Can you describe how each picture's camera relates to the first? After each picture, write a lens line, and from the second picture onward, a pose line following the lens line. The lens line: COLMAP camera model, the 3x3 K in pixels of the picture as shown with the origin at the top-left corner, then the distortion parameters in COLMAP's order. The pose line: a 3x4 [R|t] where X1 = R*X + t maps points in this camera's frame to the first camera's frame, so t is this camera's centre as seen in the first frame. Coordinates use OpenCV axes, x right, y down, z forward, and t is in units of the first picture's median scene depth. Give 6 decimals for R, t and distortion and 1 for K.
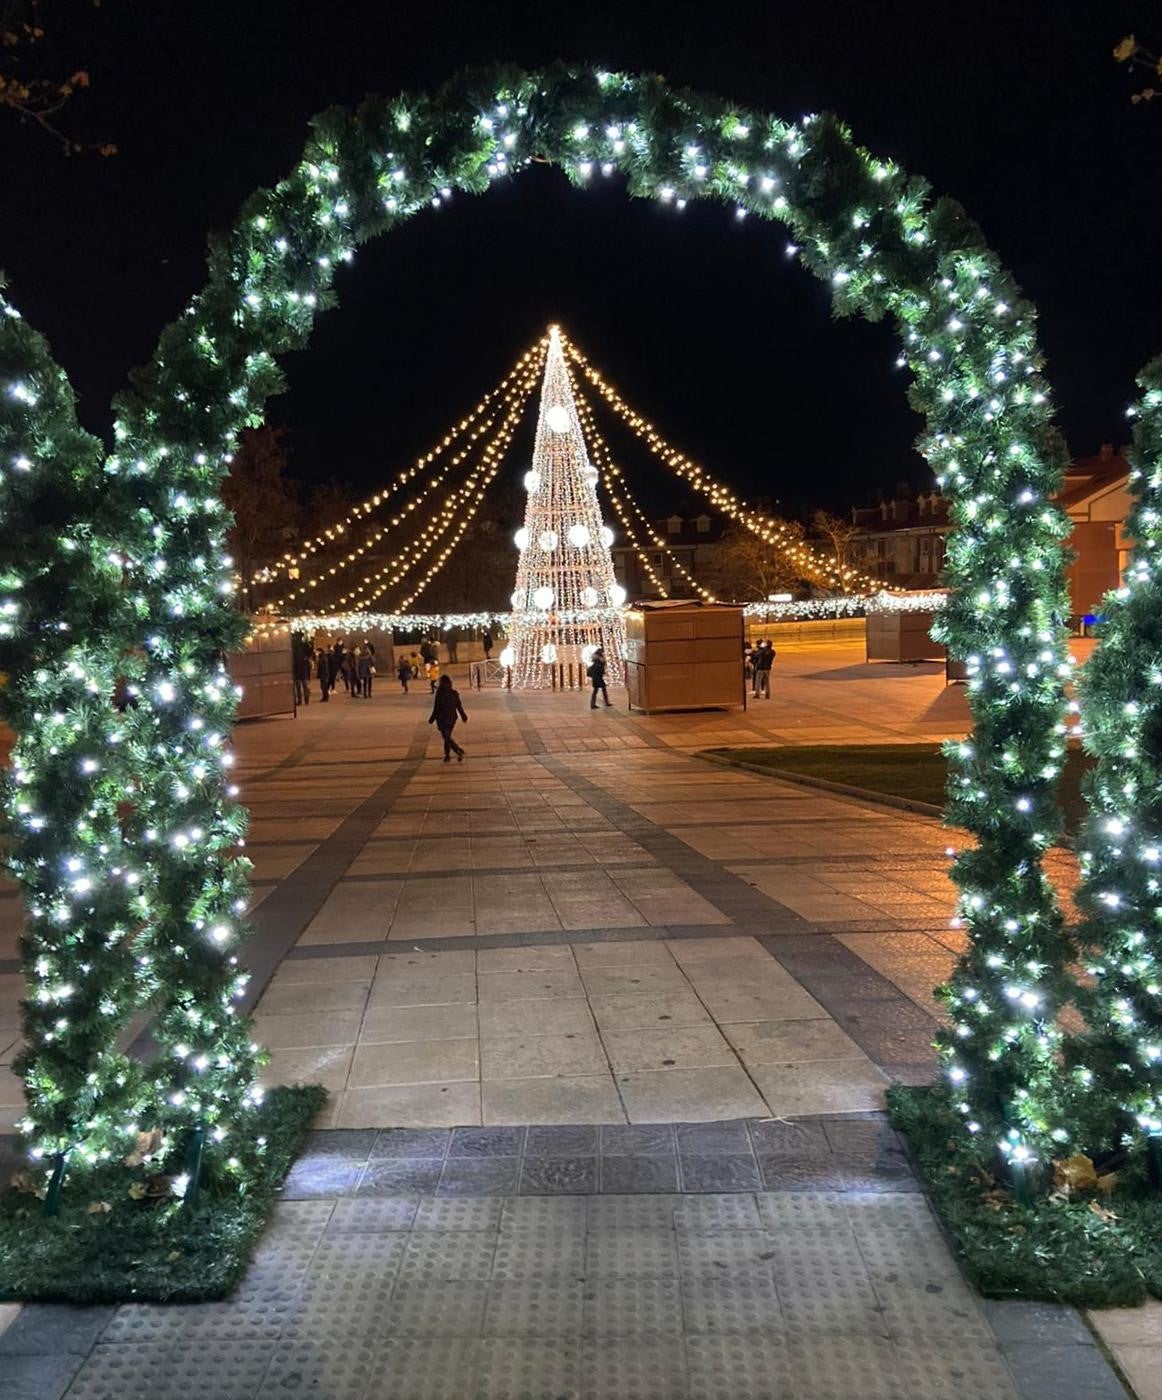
lens RADIAL K [[1271.4, 0, 581.0], [0, 1271.4, 700.0], [0, 0, 1]] dist [0.126939, -0.342148]
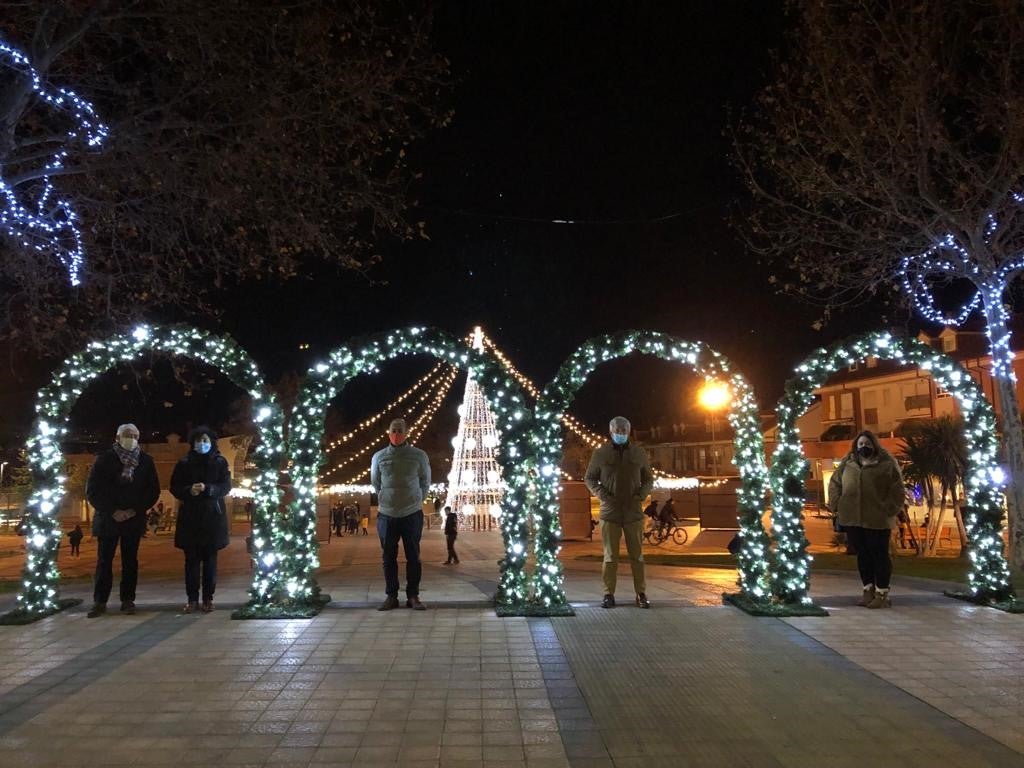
lens RADIAL K [[815.2, 0, 499.6], [0, 815.2, 380.5], [0, 0, 1]] dist [0.165315, -0.521501]
pose [[0.998416, 0.025437, 0.050194, -0.610586], [-0.014691, 0.978891, -0.203853, 0.243564], [-0.054320, 0.202793, 0.977714, -1.596029]]
